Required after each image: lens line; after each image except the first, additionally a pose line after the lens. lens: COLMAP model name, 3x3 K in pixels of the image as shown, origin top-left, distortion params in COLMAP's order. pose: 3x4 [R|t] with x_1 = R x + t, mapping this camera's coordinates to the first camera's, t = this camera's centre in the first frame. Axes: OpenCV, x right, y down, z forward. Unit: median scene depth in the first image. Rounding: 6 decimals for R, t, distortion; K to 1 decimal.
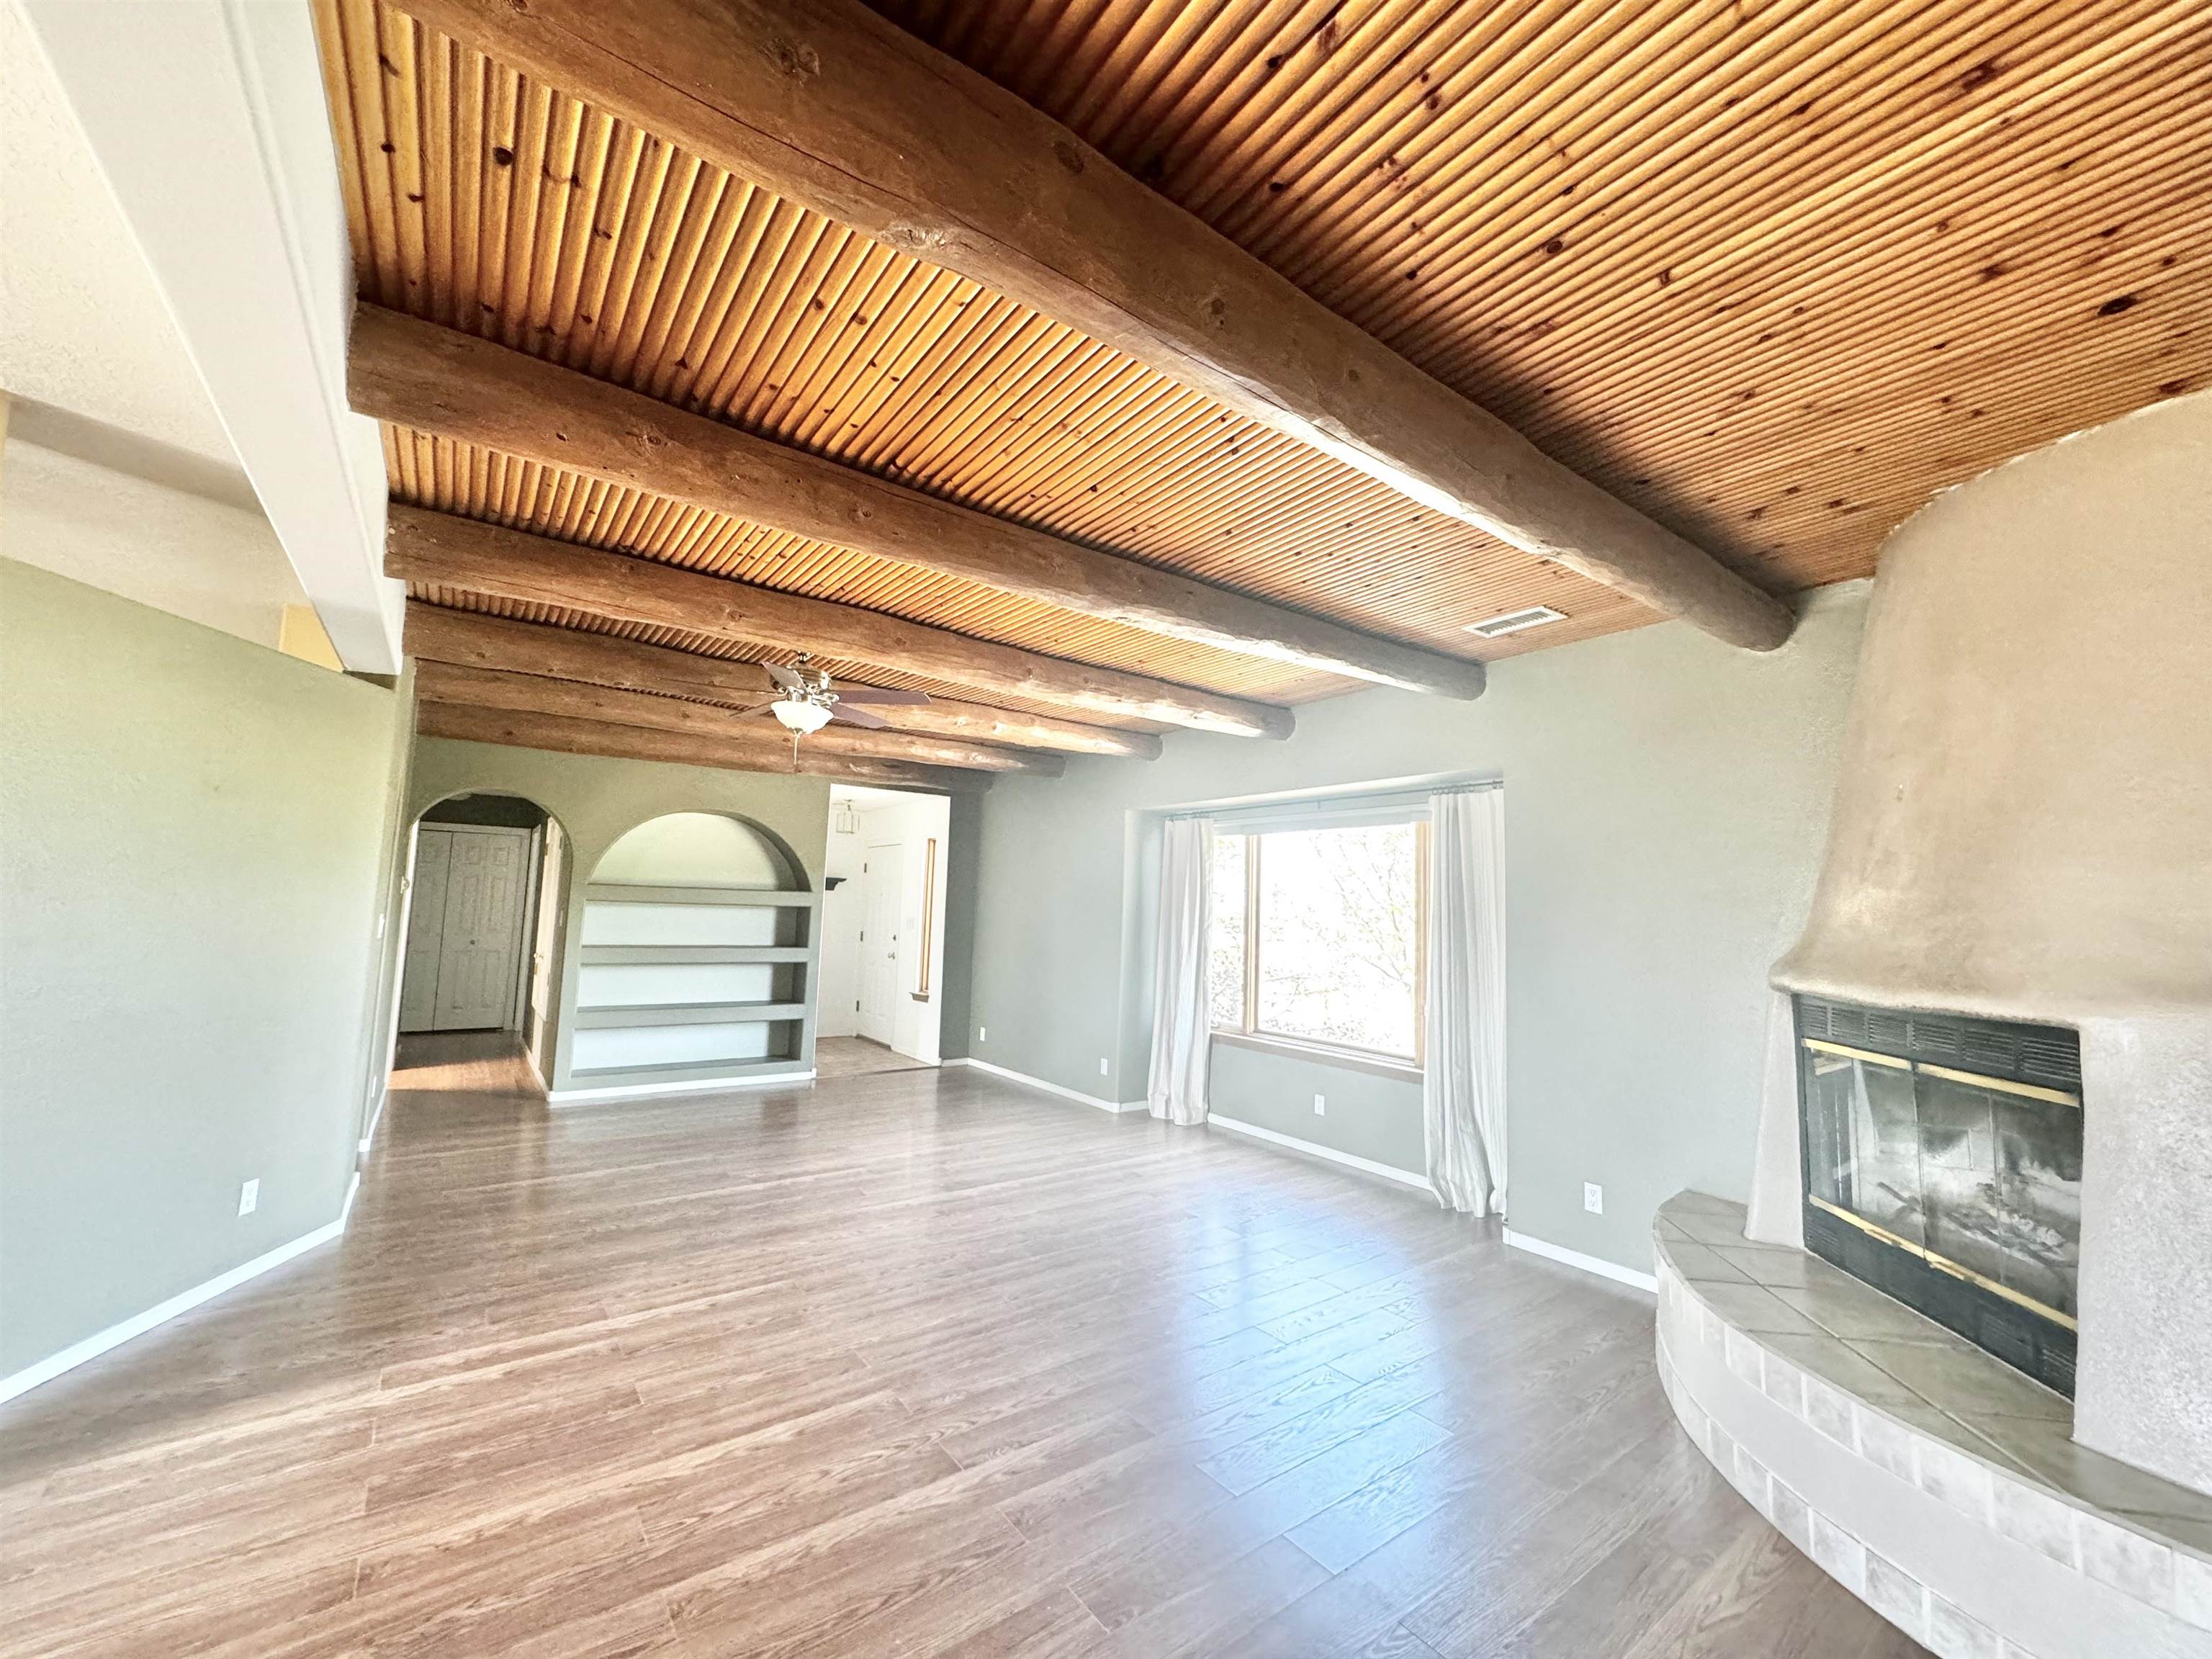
lens RADIAL K [[882.2, 0, 1110.5], [0, 882.2, 827.2], [0, 0, 1]] dist [-0.002508, 0.000285]
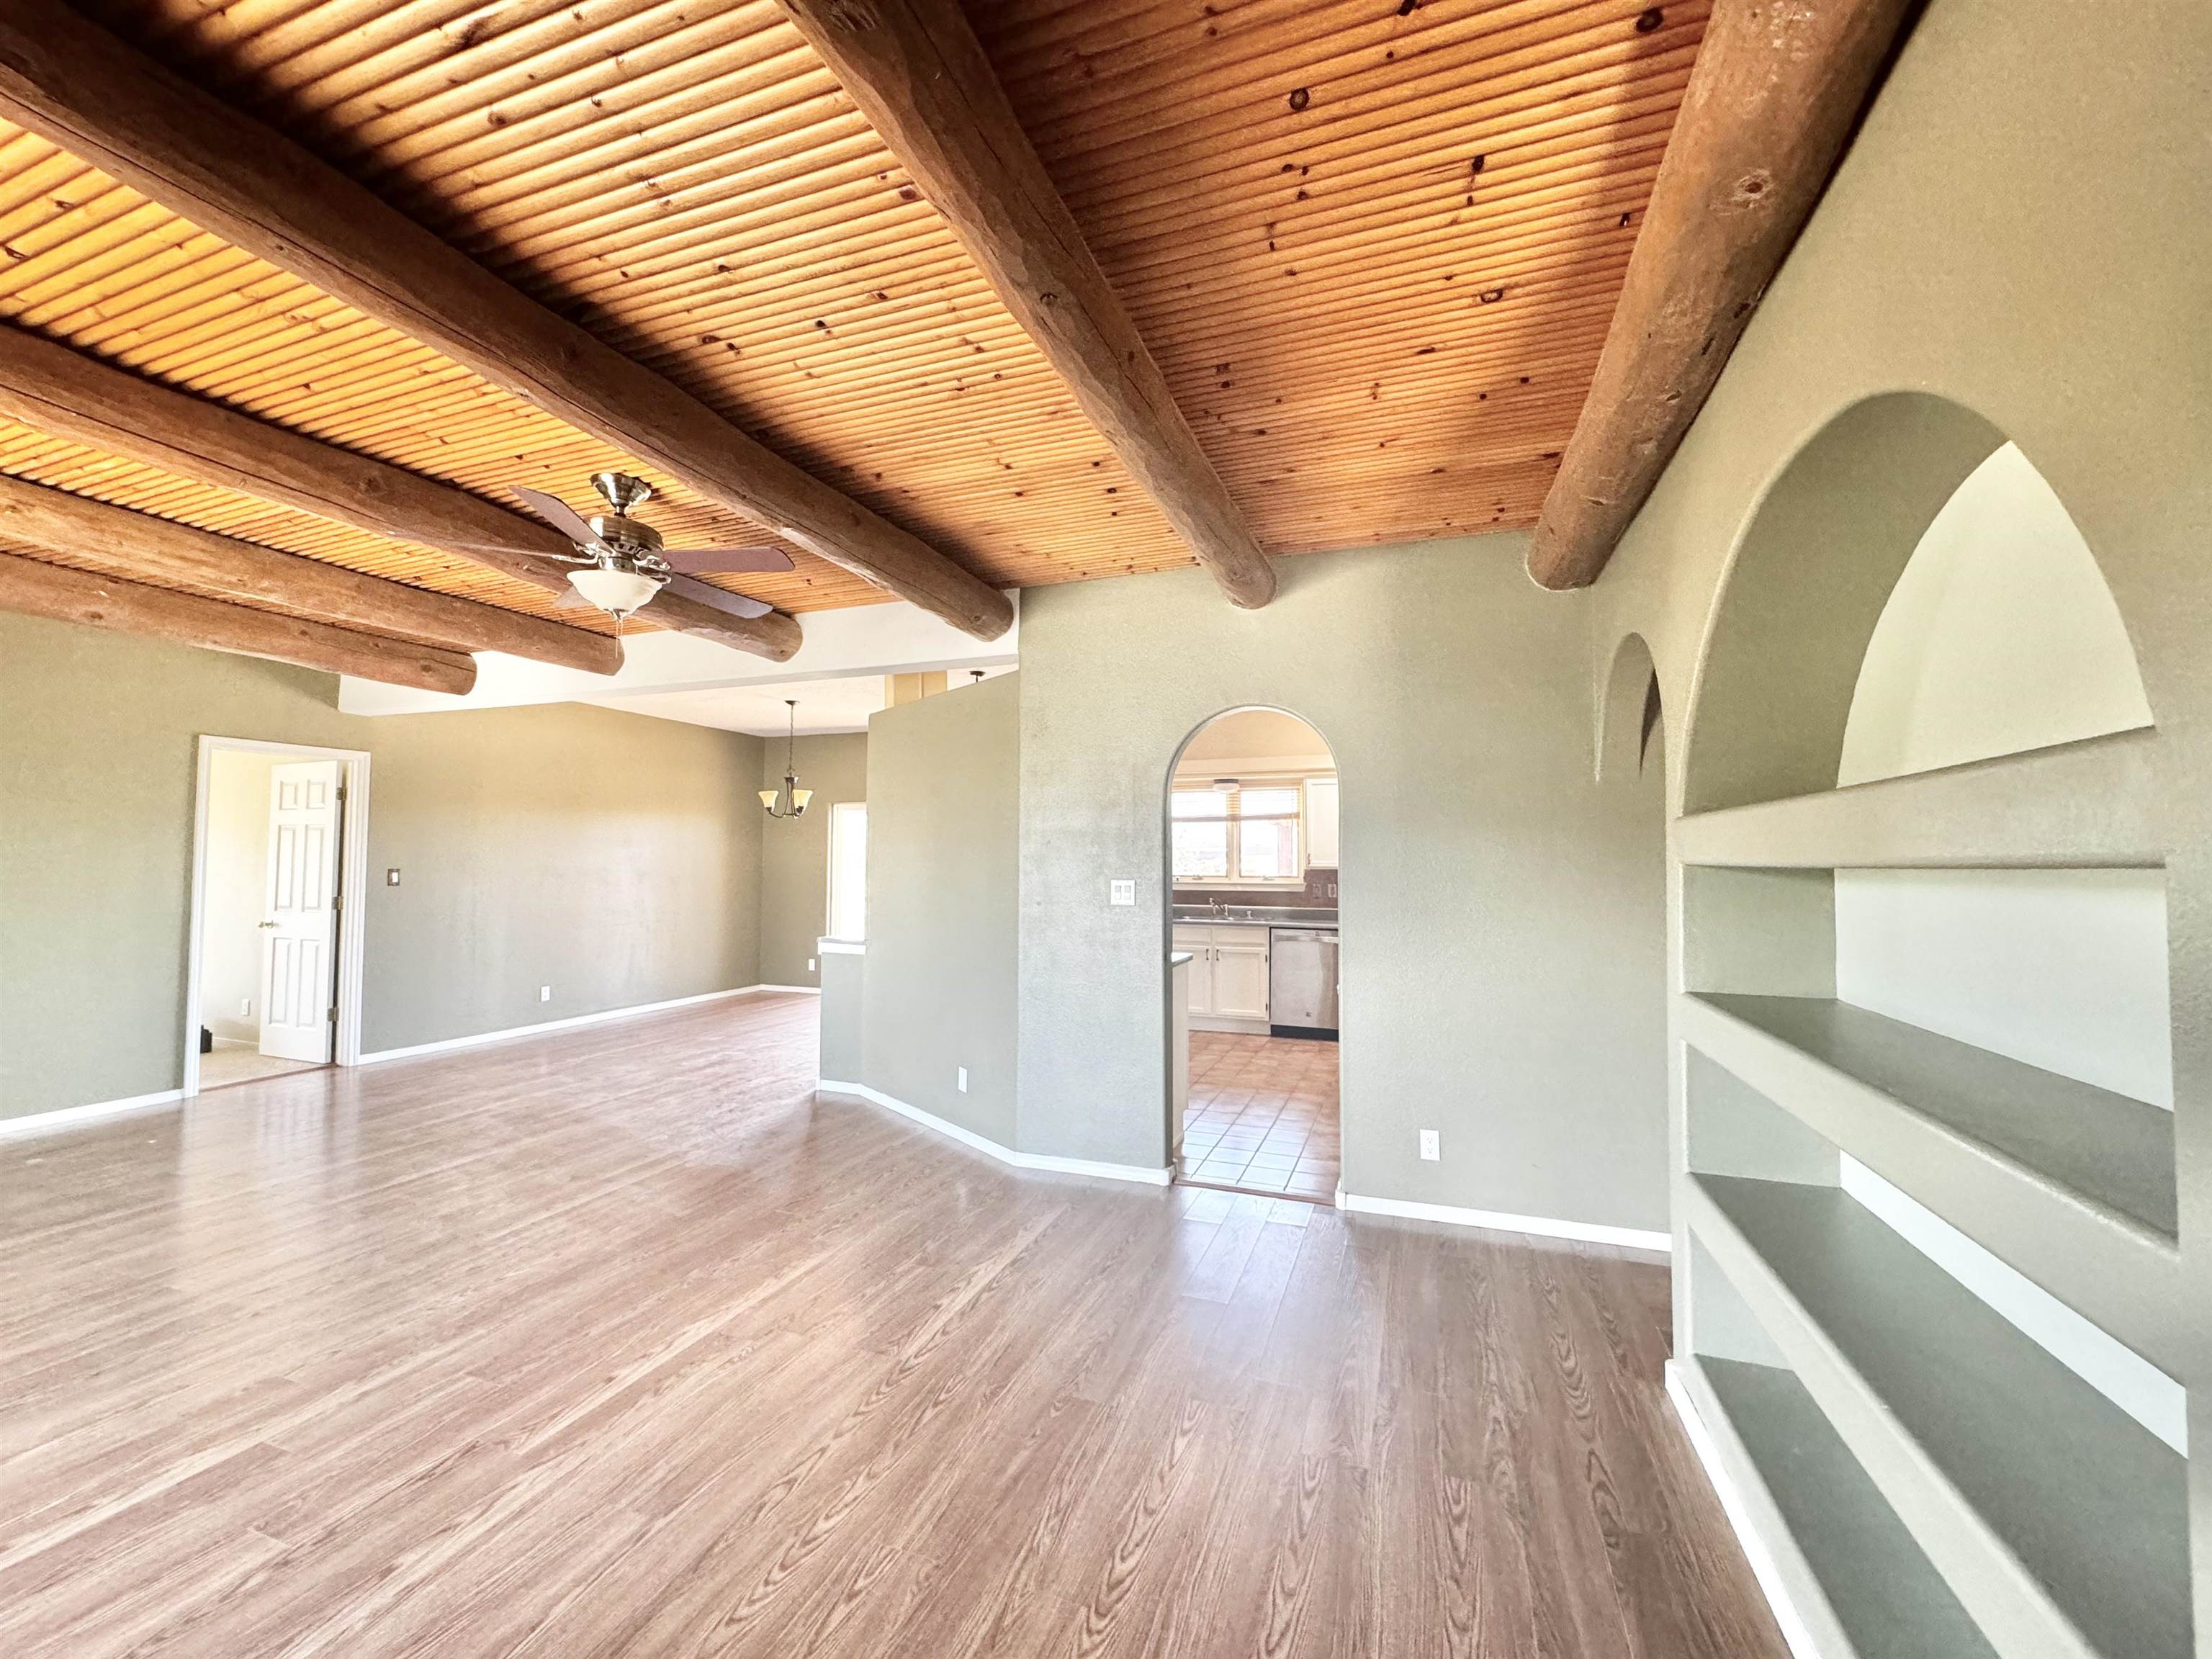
lens RADIAL K [[882.2, 0, 1110.5], [0, 882.2, 827.2], [0, 0, 1]] dist [-0.002508, 0.000285]
pose [[-0.835505, -0.058136, -0.546398, -0.268828], [0.020134, 0.990480, -0.136174, 0.150543], [0.549113, -0.124775, -0.826381, 1.573528]]
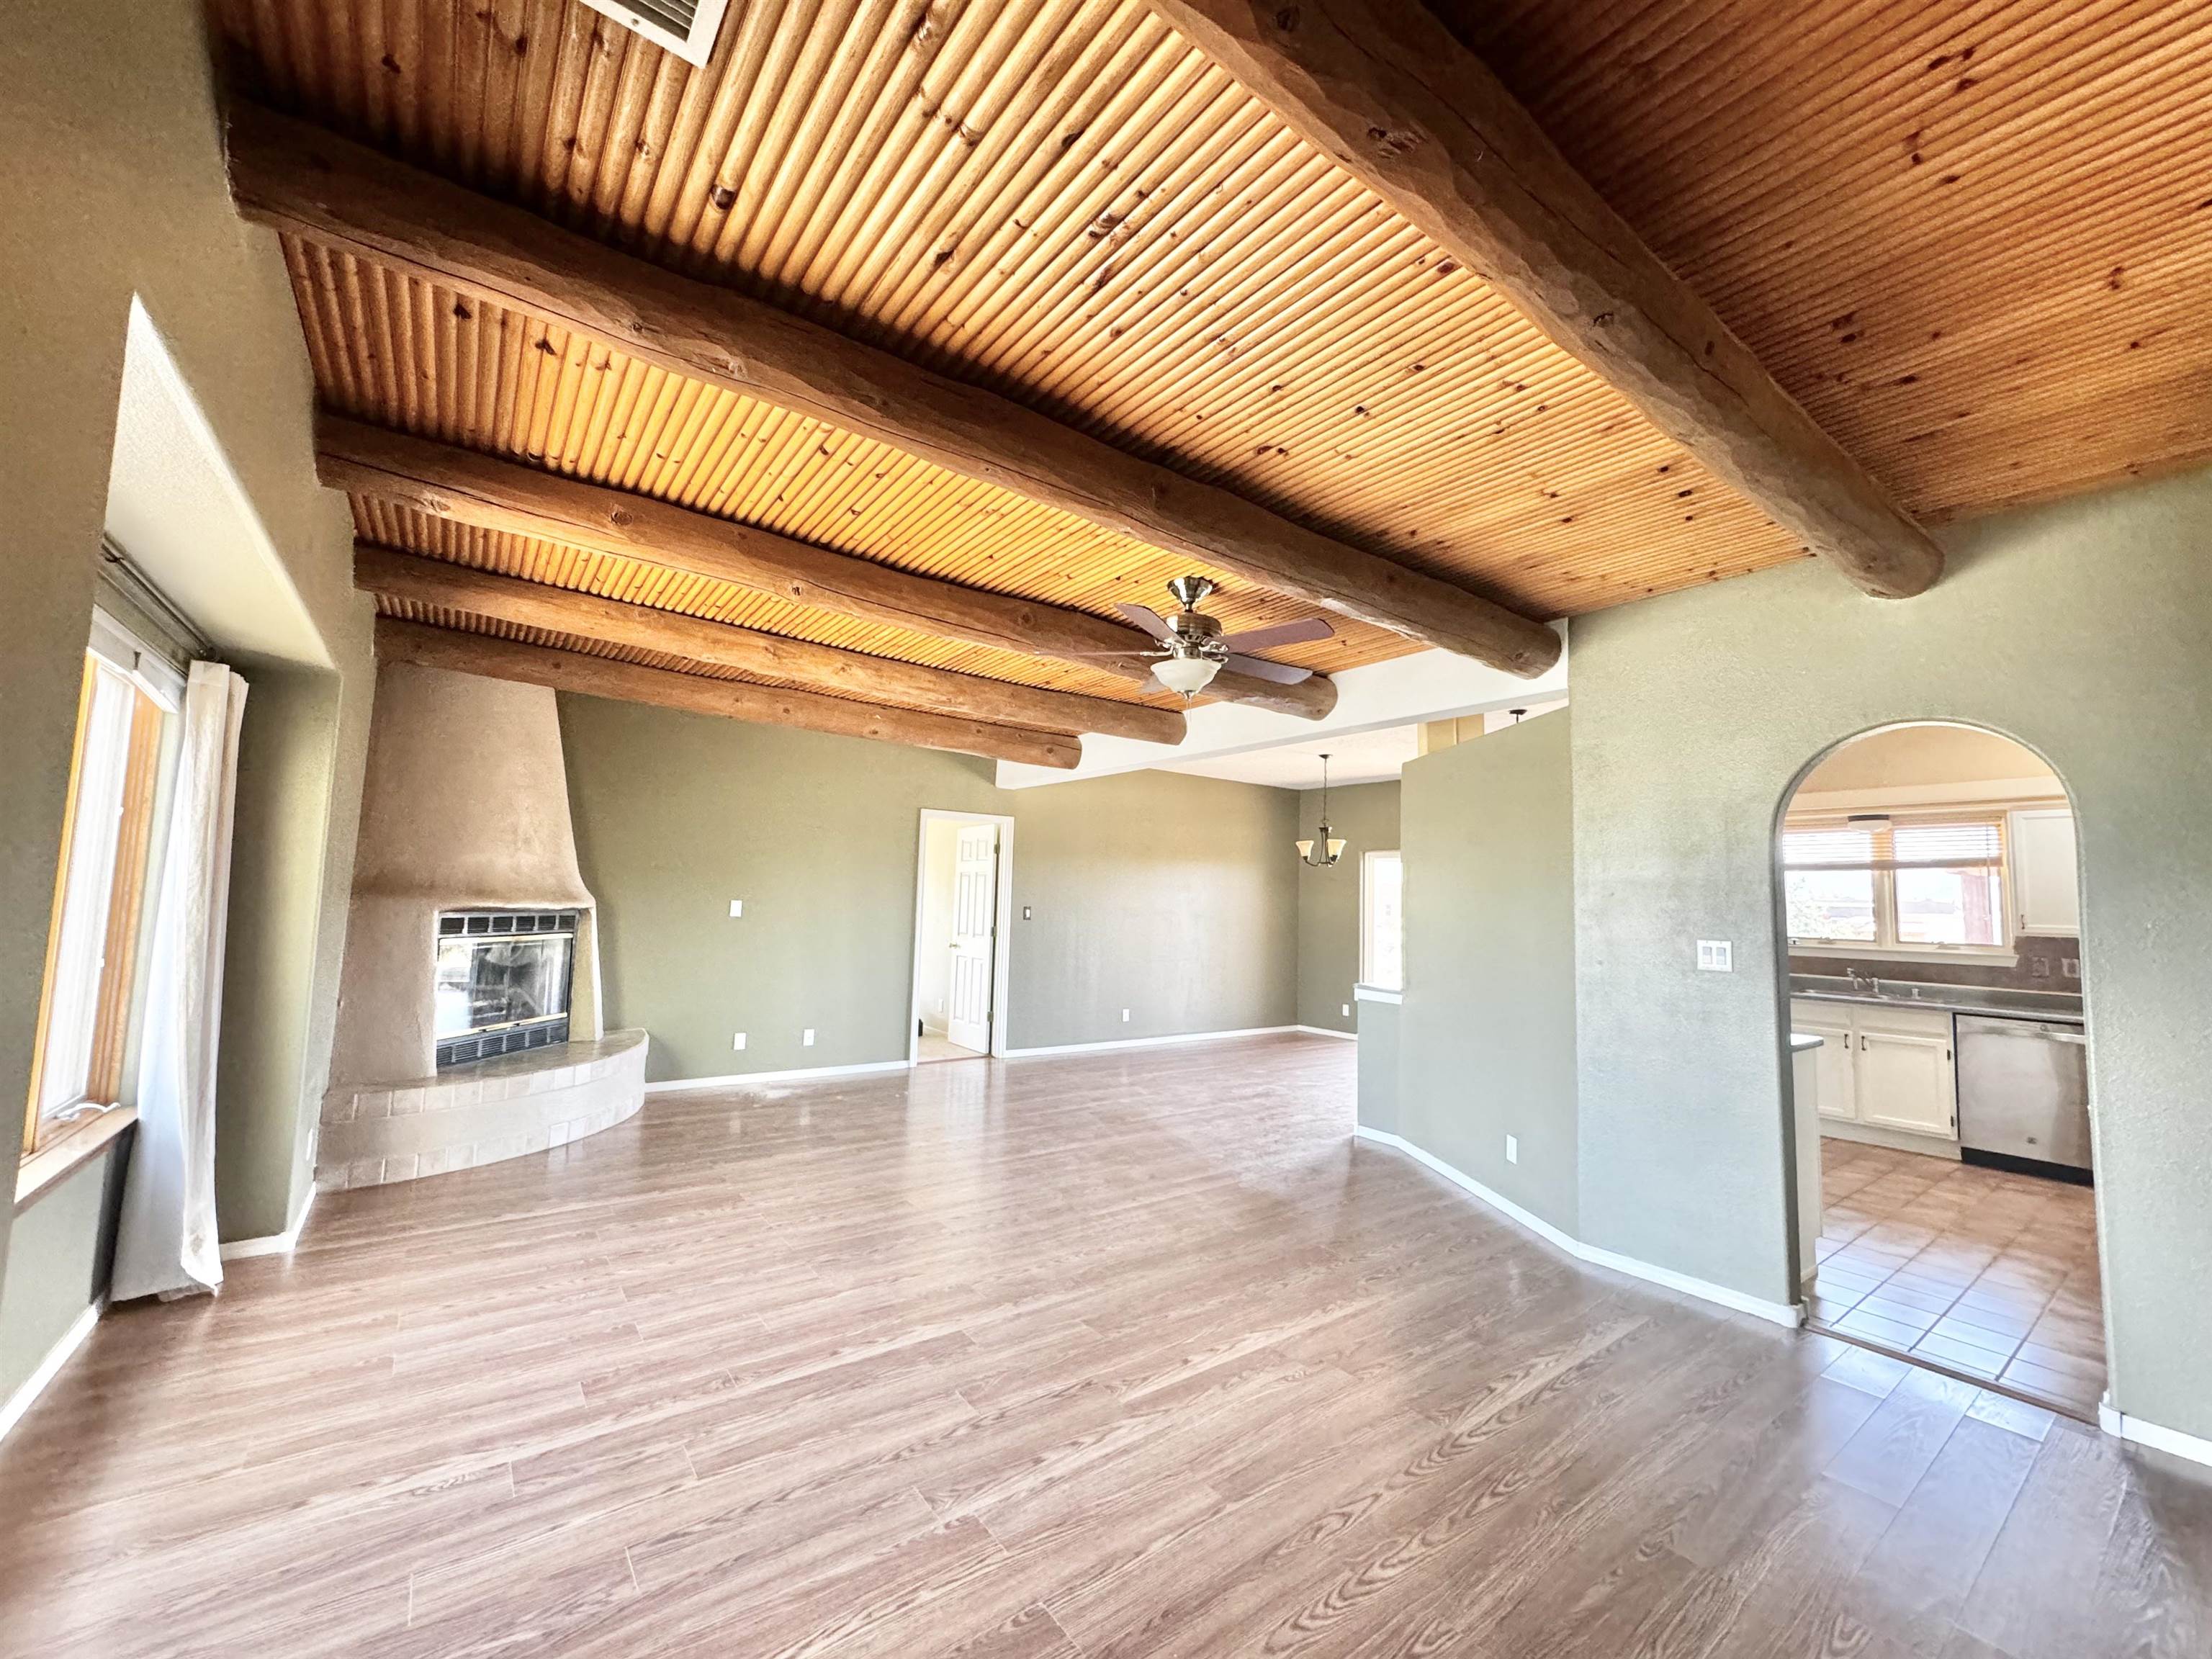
lens RADIAL K [[882.2, 0, 1110.5], [0, 882.2, 827.2], [0, 0, 1]] dist [-0.002508, 0.000285]
pose [[-0.998129, -0.060960, 0.004683, -0.255604], [-0.060828, 0.982402, -0.176596, 0.151060], [0.006164, -0.176551, -0.984272, 1.587729]]
